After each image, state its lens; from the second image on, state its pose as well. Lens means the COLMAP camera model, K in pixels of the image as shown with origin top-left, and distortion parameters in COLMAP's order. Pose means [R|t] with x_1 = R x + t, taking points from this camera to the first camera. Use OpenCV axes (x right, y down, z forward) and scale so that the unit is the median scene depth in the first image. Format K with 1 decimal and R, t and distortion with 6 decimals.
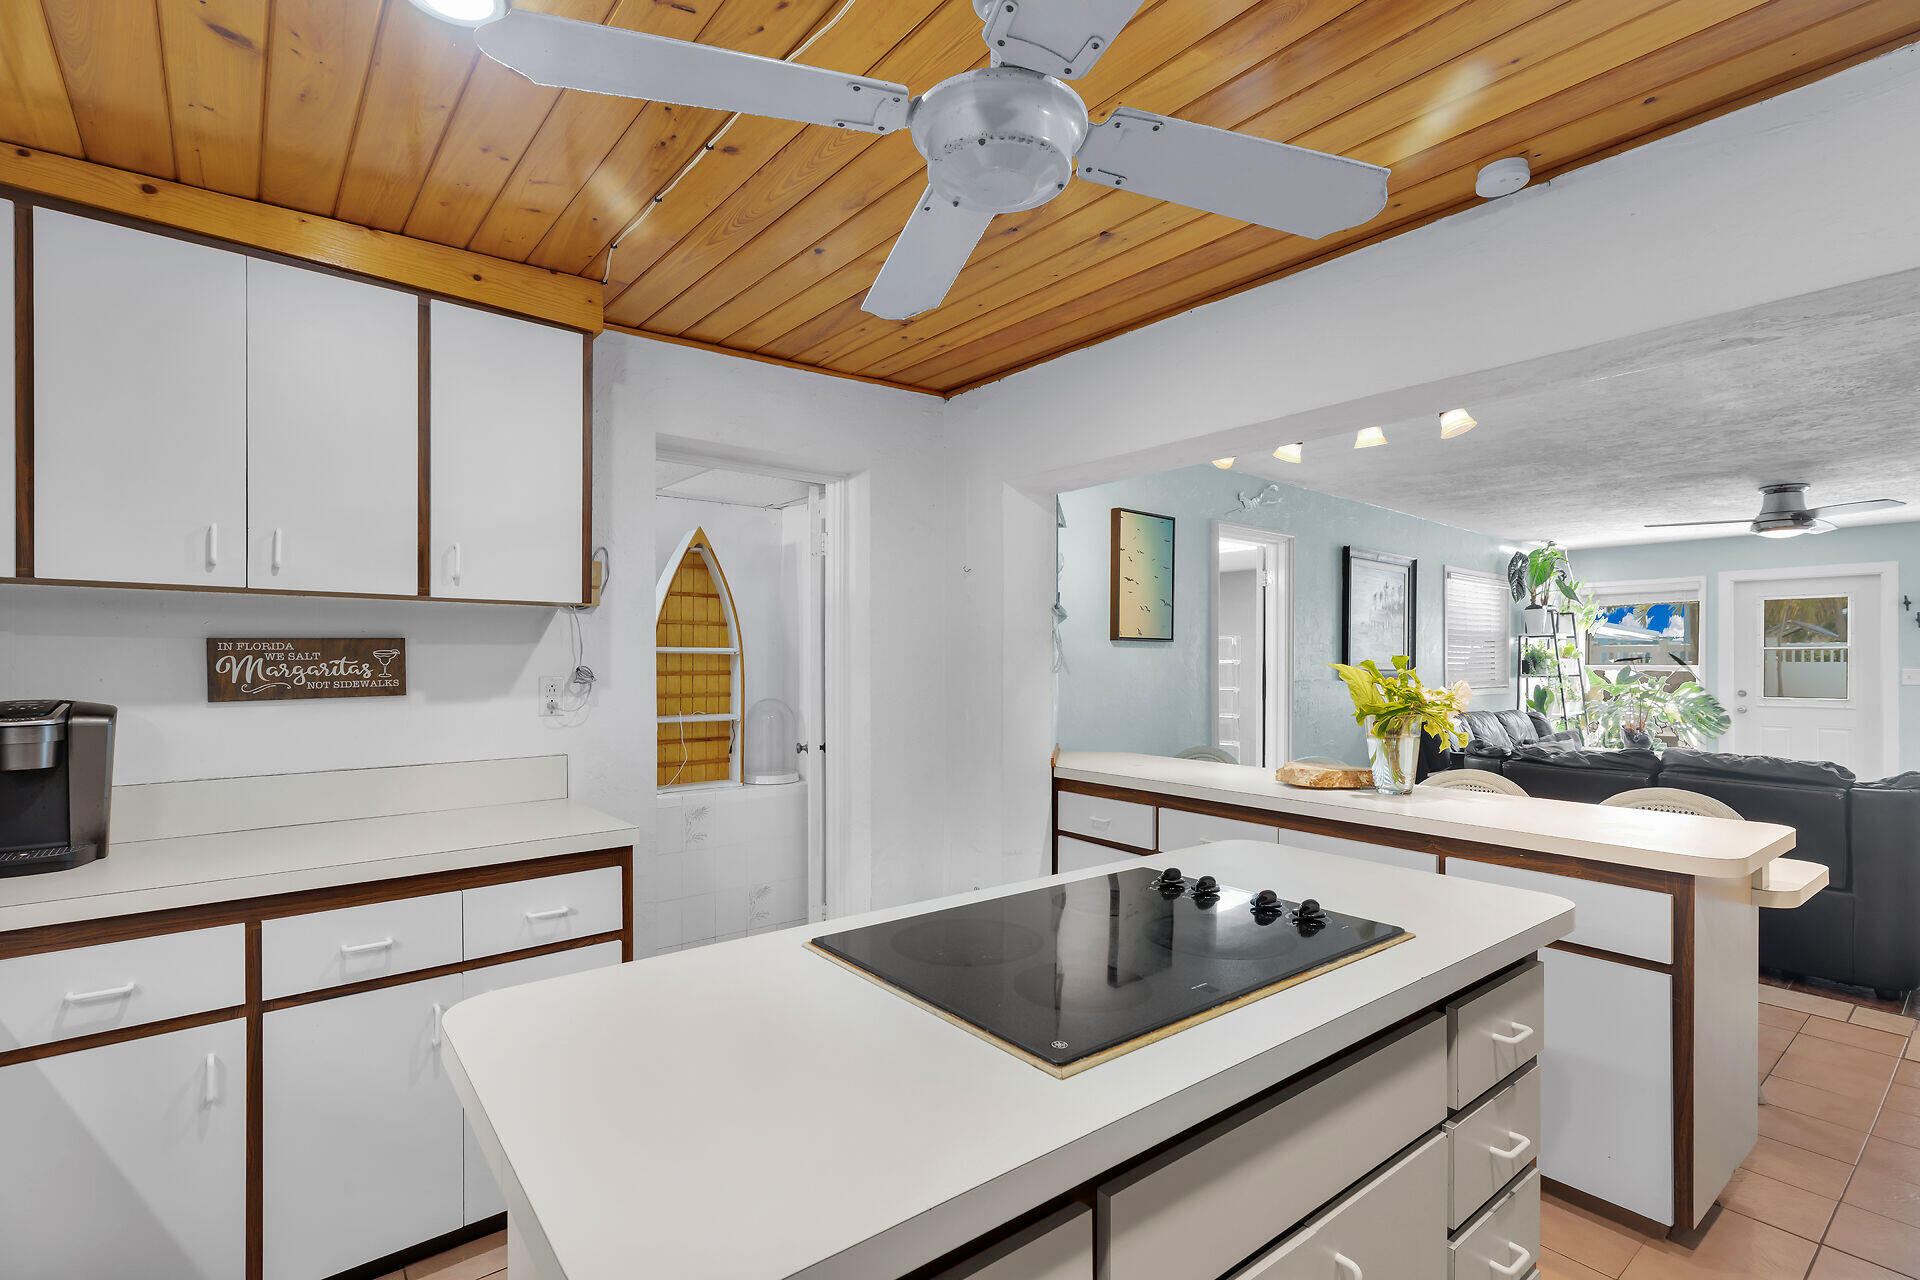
lens RADIAL K [[892.0, 0, 966.0], [0, 892.0, 659.7], [0, 0, 1]] dist [0.003473, 0.000057]
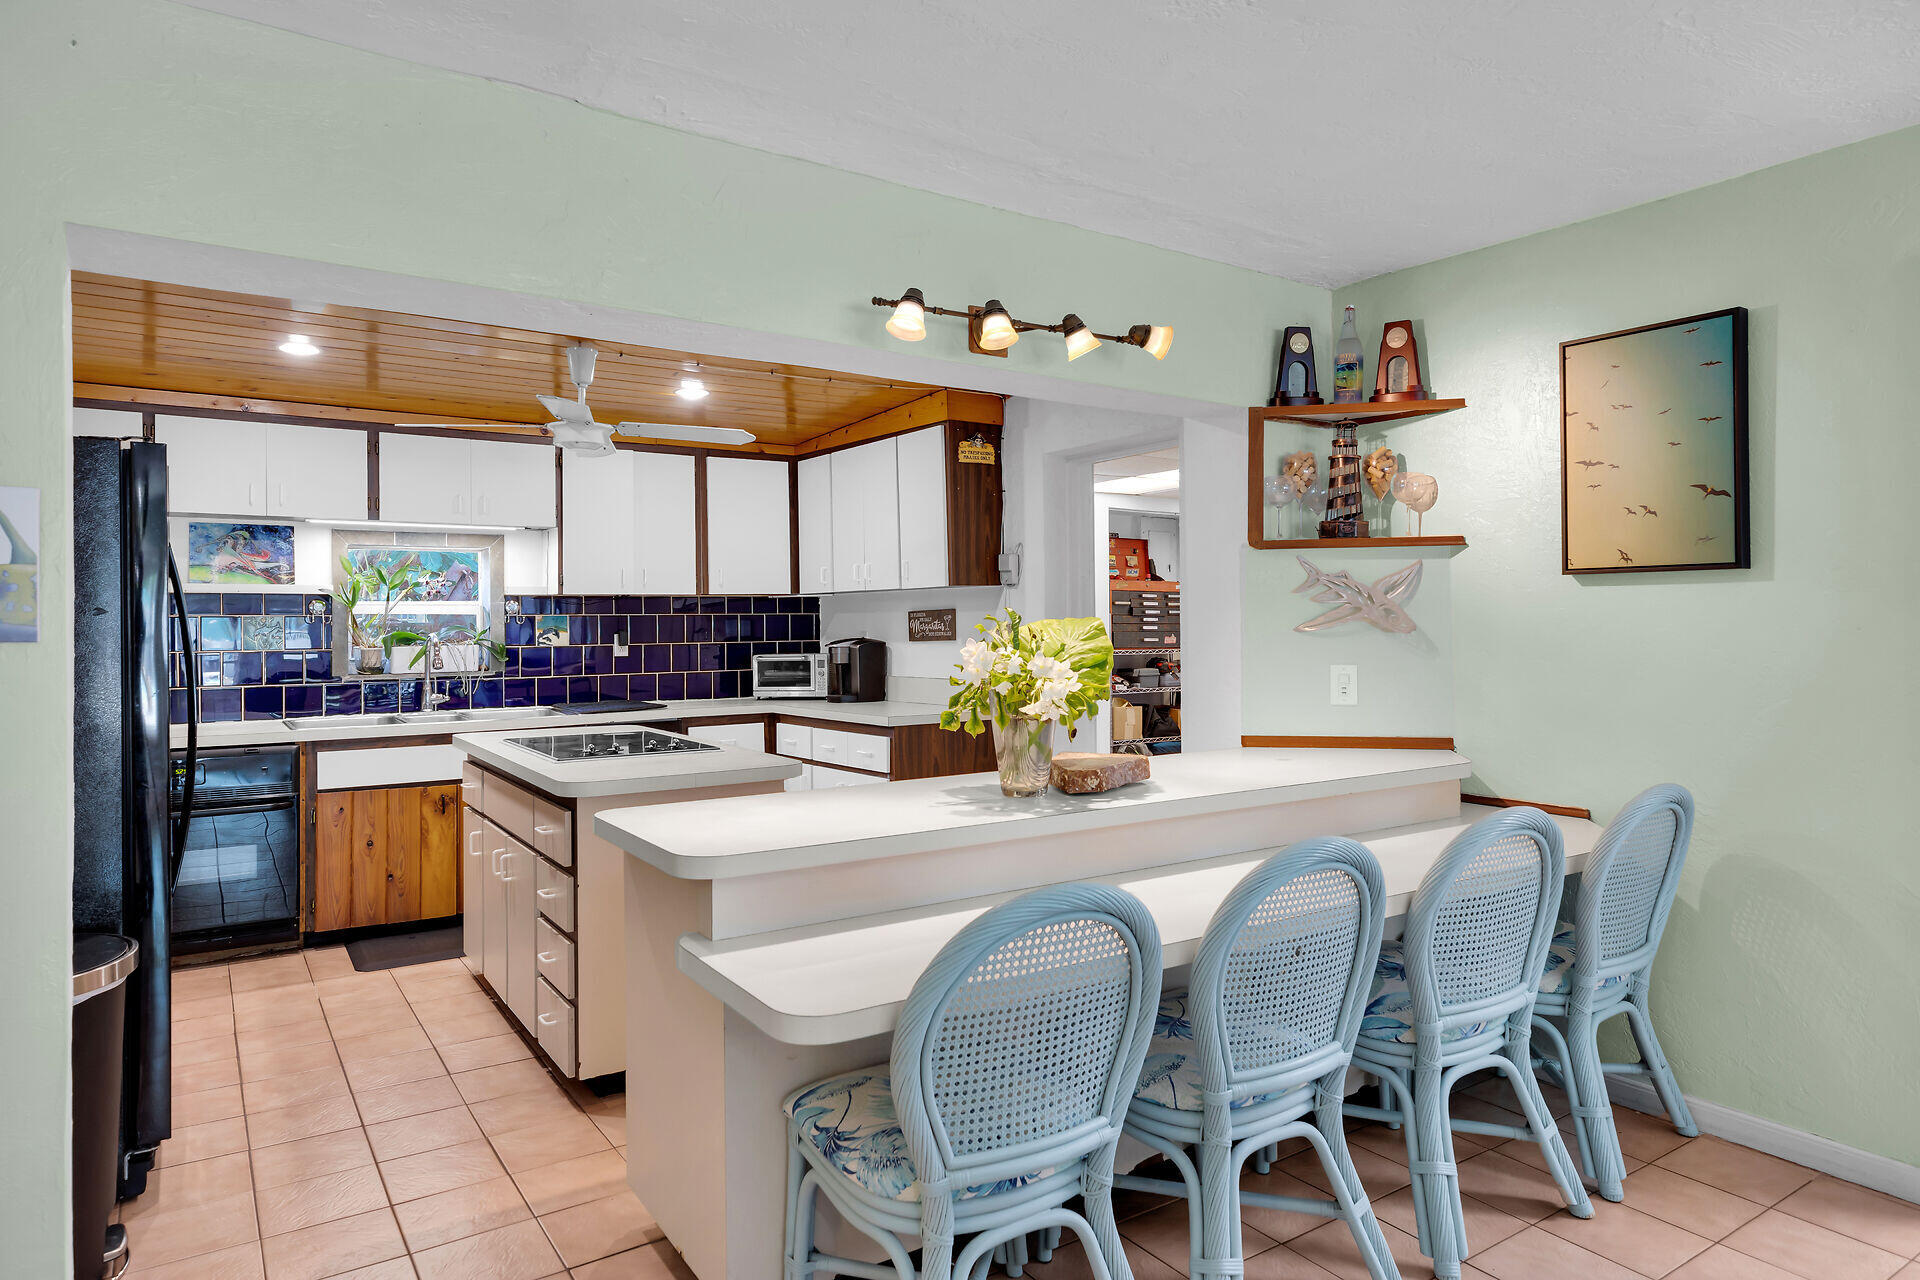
lens RADIAL K [[1122.5, 0, 951.4], [0, 1122.5, 623.6], [0, 0, 1]] dist [0.002908, 0.000070]
pose [[-0.102558, -0.006110, -0.994708, 1.691856], [0.007787, 0.999946, -0.006945, 0.022369], [0.994696, -0.008458, -0.102505, 1.267920]]
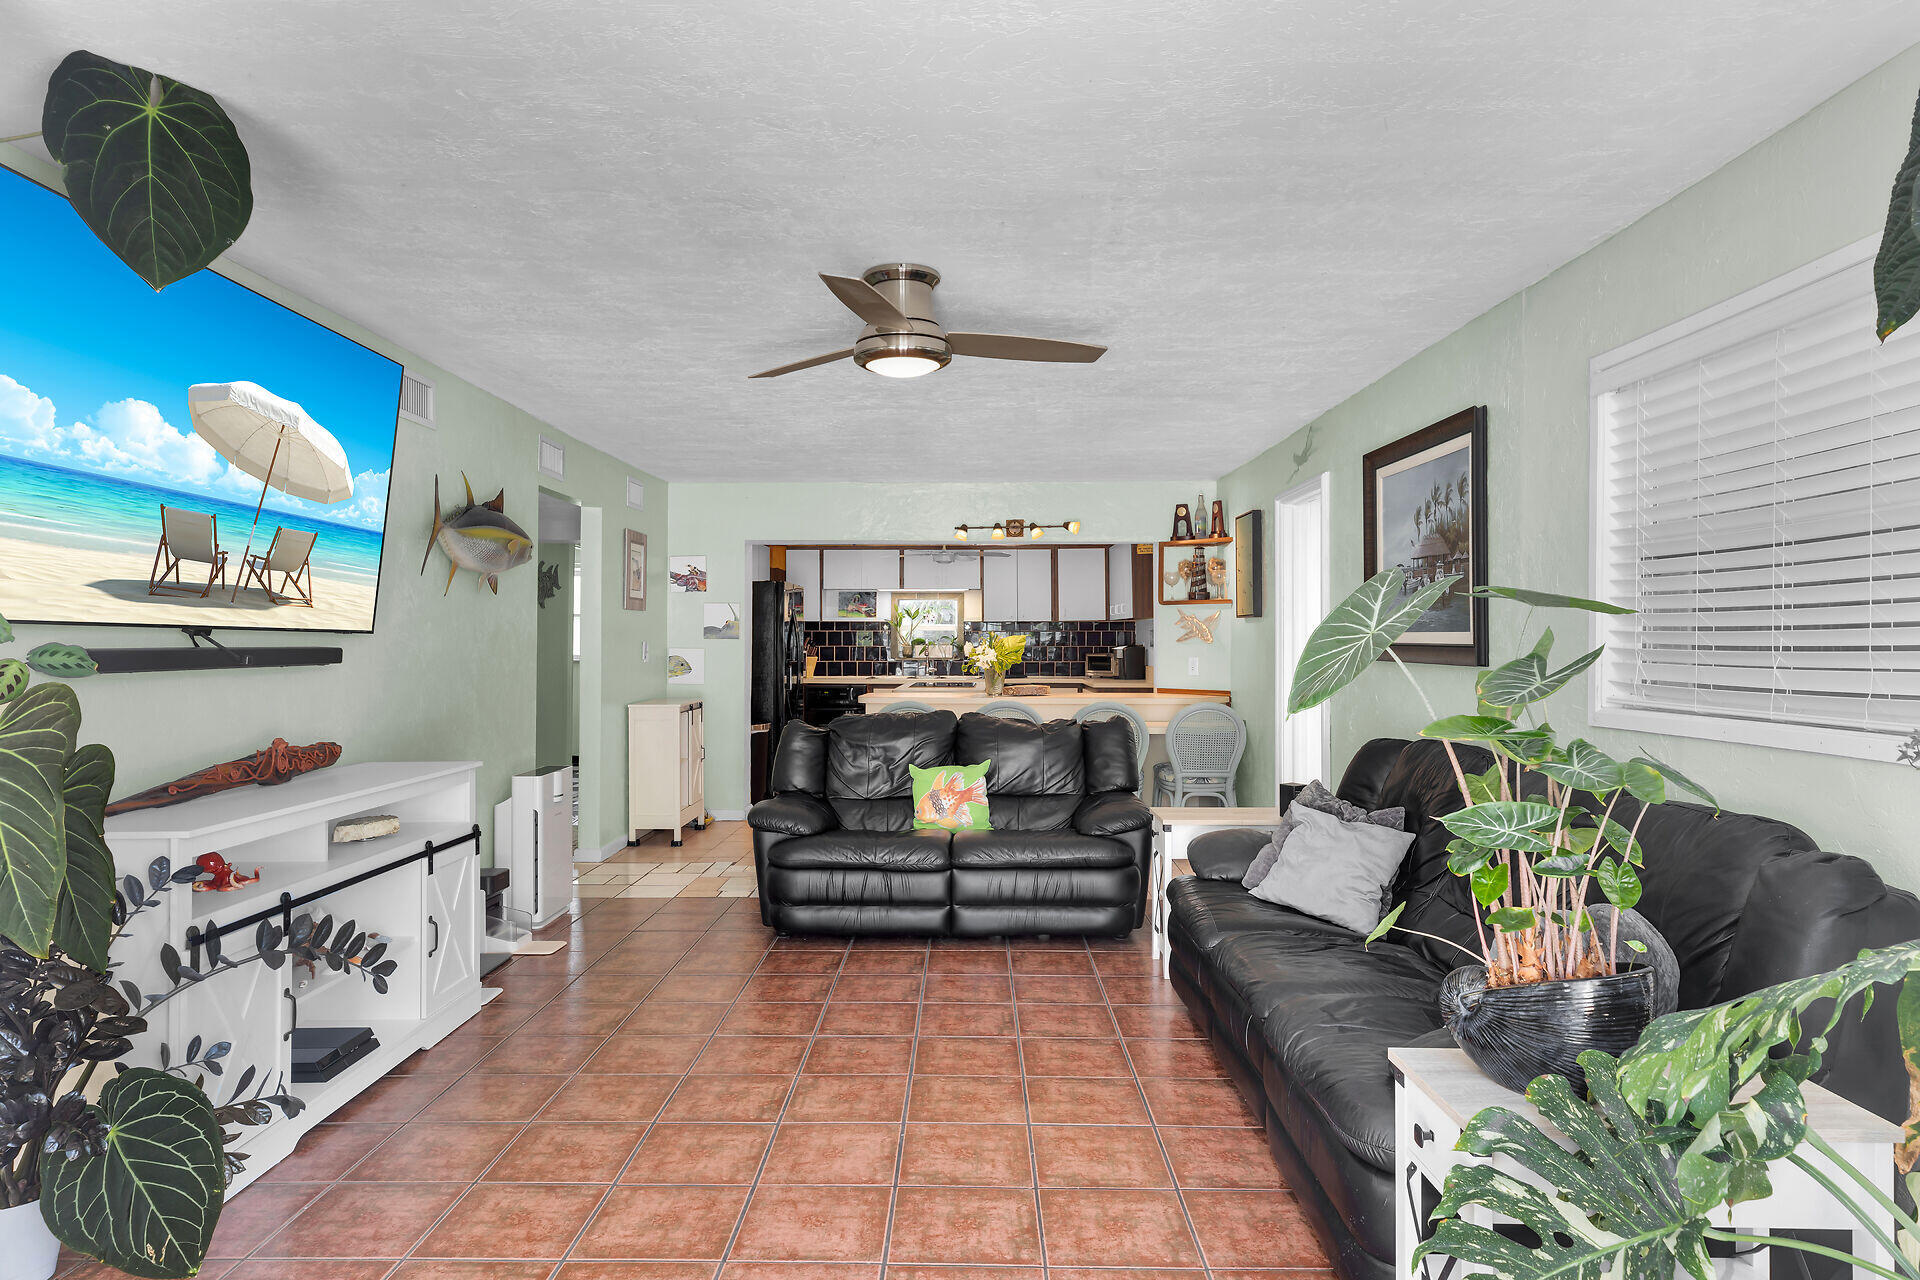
lens RADIAL K [[994.3, 0, 959.9], [0, 994.3, 655.5], [0, 0, 1]] dist [-0.016058, -0.000186]
pose [[-0.653392, 0.004094, -0.757009, 2.769525], [-0.007828, 0.999895, 0.012165, 0.033944], [0.756979, 0.013874, -0.653292, 2.961493]]
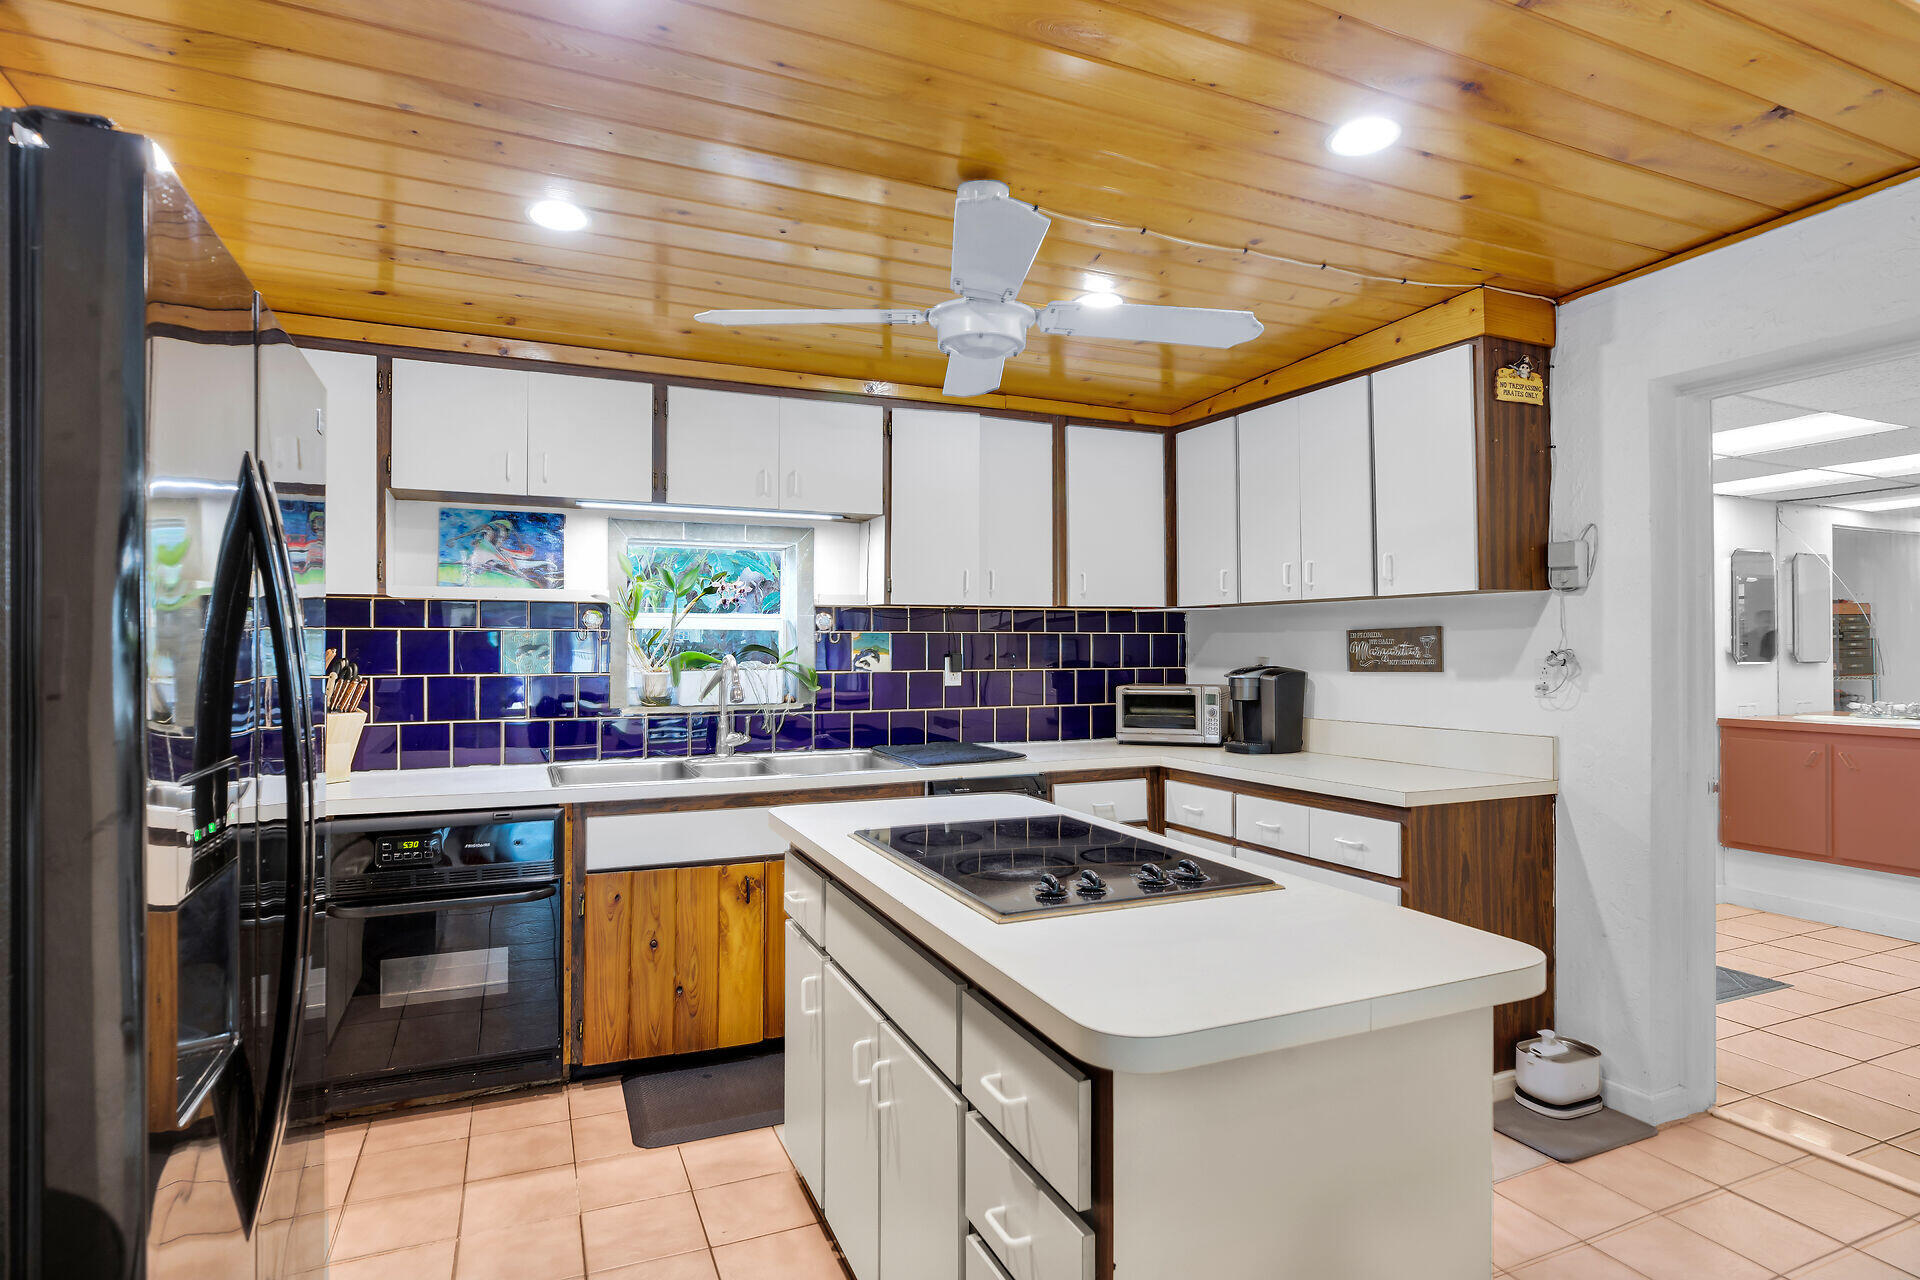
lens RADIAL K [[994.3, 0, 959.9], [0, 994.3, 655.5], [0, 0, 1]] dist [-0.016058, -0.000186]
pose [[-0.276651, 0.000731, -0.960970, 0.922243], [-0.002471, 0.999996, 0.001472, 0.017019], [0.960967, 0.002782, -0.276648, 0.760407]]
